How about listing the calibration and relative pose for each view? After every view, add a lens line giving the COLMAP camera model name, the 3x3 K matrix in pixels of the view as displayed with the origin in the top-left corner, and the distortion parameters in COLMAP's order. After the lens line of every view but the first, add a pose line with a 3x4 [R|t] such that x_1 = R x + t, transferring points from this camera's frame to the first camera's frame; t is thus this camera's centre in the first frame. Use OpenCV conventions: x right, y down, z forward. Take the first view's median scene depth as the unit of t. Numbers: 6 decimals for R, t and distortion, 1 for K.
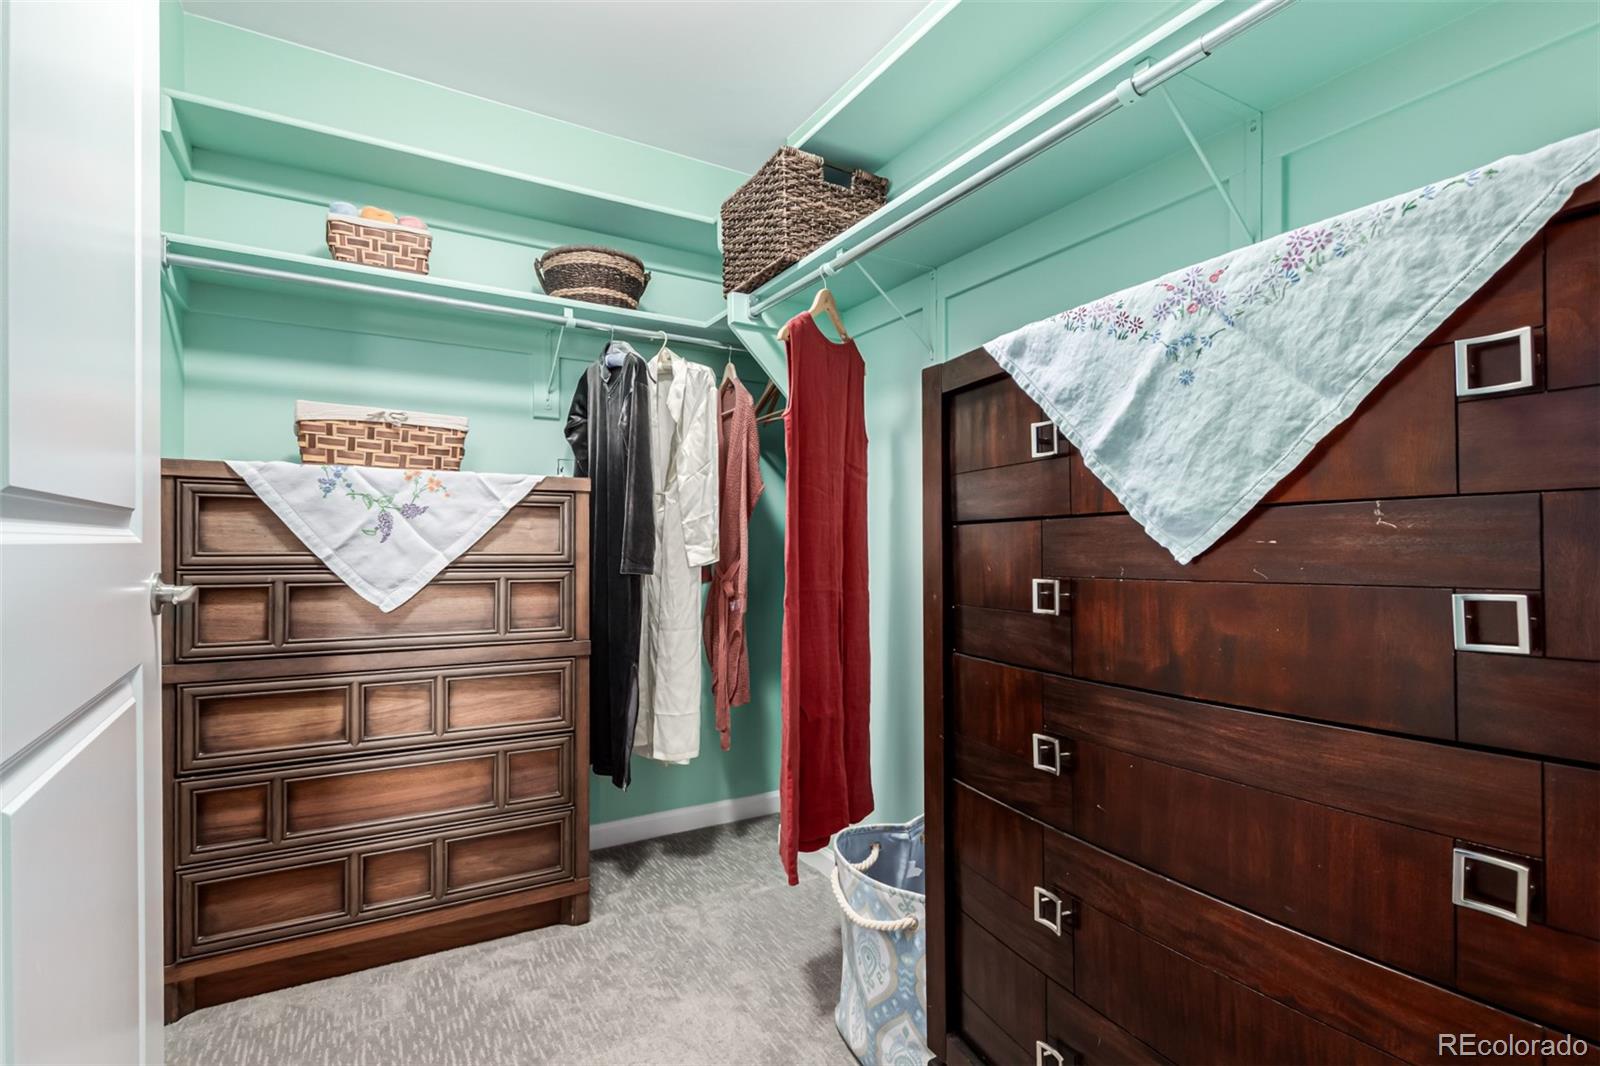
lens RADIAL K [[749.4, 0, 806.5], [0, 749.4, 542.0], [0, 0, 1]] dist [0.004471, -0.001624]
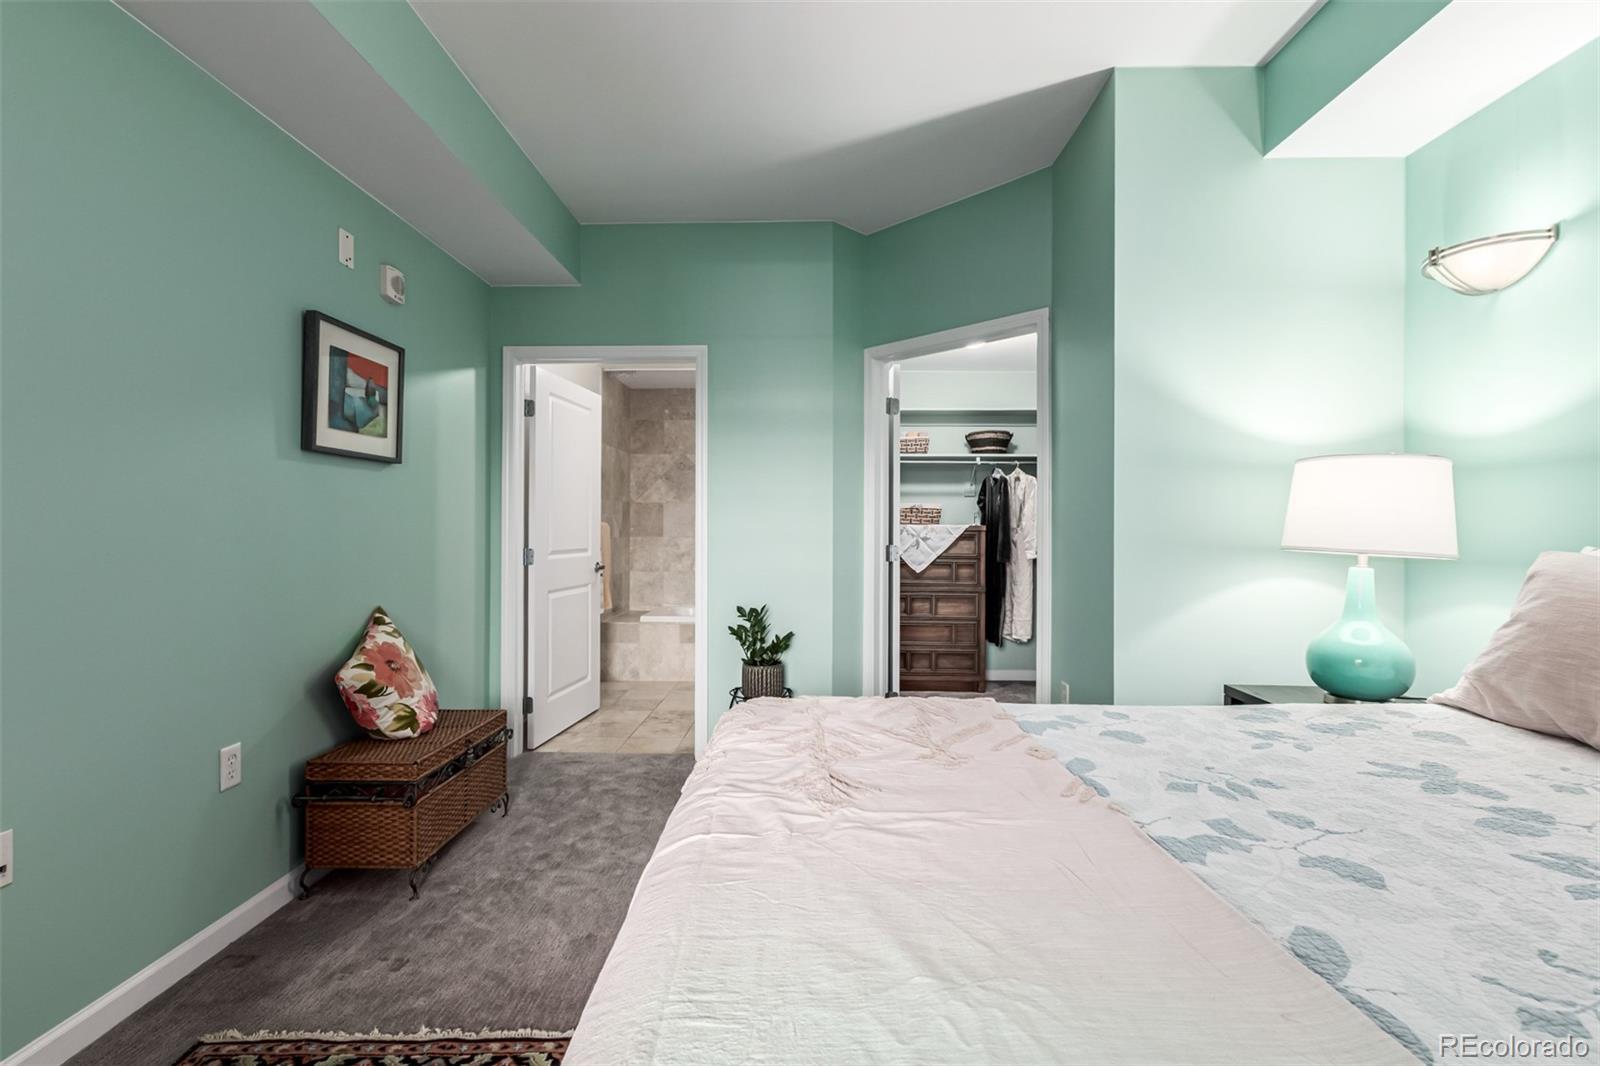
lens RADIAL K [[749.4, 0, 784.1], [0, 749.4, 523.9], [0, 0, 1]] dist [0.004471, -0.001624]
pose [[0.836162, -0.000932, -0.548482, 0.579369], [-0.003018, 0.999976, -0.006300, -0.073584], [0.548475, 0.006923, 0.836138, -1.633487]]
